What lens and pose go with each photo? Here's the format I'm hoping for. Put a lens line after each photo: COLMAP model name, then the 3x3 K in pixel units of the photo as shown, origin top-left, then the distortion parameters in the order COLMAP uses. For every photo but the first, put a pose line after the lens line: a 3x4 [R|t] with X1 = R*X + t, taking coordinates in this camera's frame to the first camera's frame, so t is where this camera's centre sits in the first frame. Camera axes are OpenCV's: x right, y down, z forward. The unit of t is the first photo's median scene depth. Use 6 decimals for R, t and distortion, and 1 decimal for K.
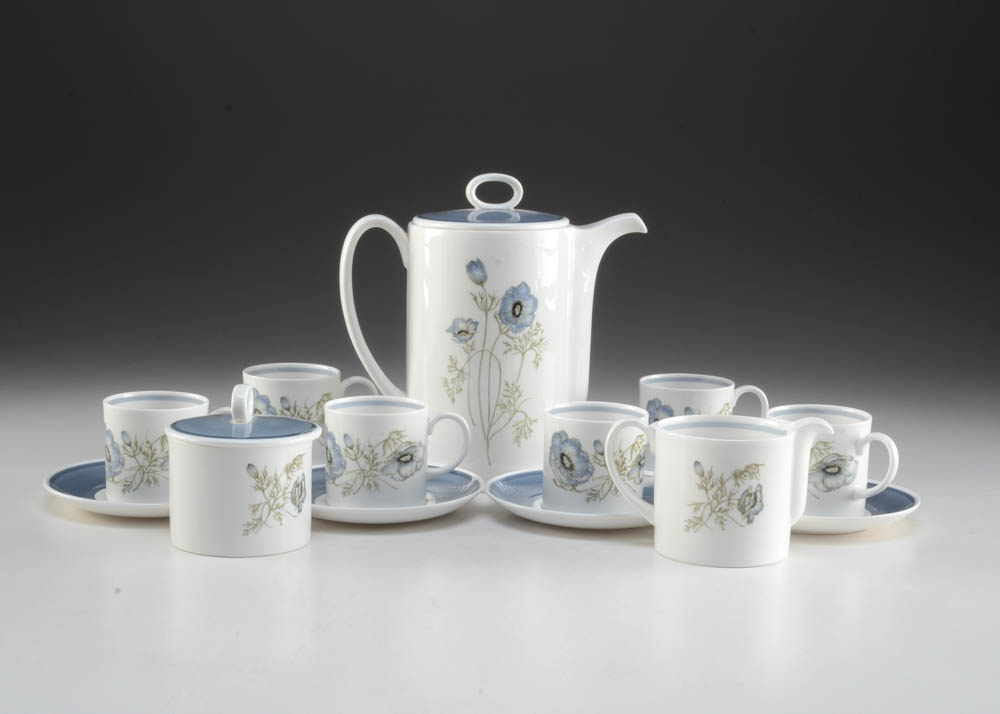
lens RADIAL K [[1800.9, 0, 501.9], [0, 1800.9, 358.4], [0, 0, 1]] dist [-0.071342, 0.000000]
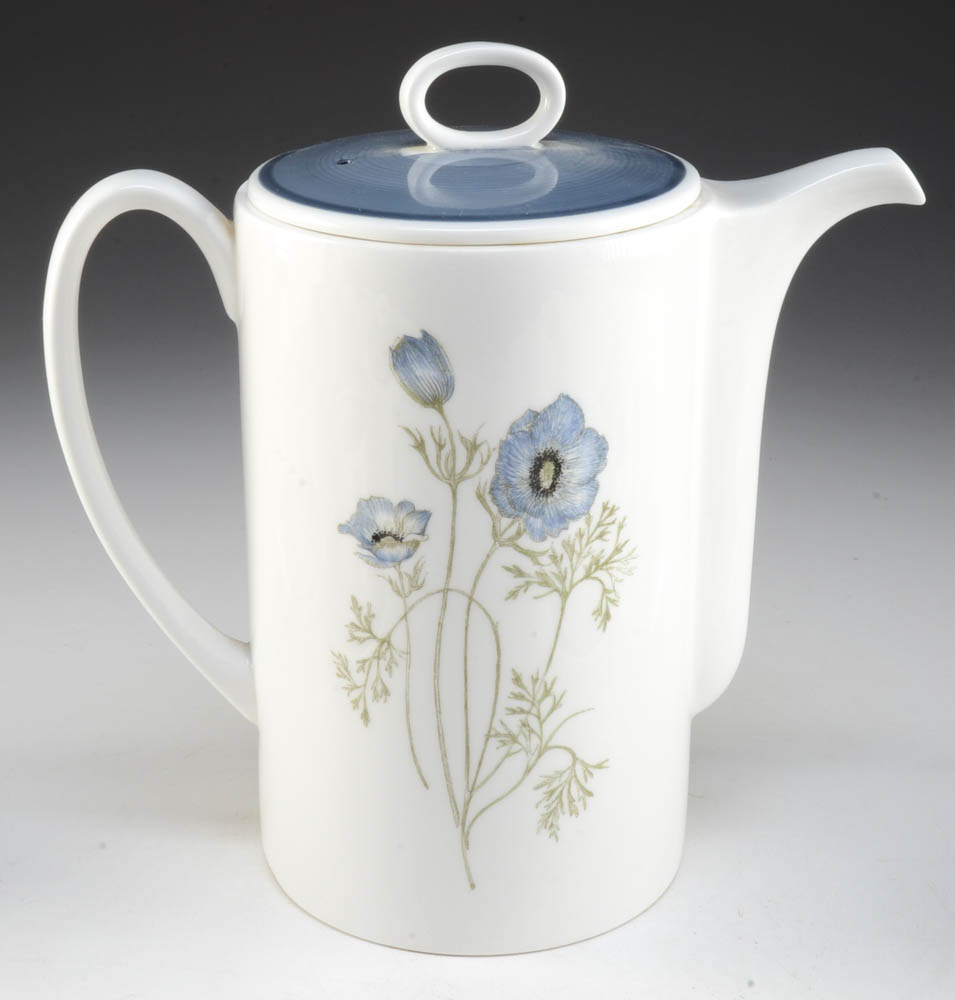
lens RADIAL K [[2214.0, 0, 474.1], [0, 2214.0, 499.2], [0, 0, 1]] dist [-0.059339, 0.000000]
pose [[0.998631, -0.000023, -0.052311, 0.016672], [0.010769, 0.978670, 0.205155, -0.106792], [0.051191, -0.205437, 0.977331, 0.590088]]
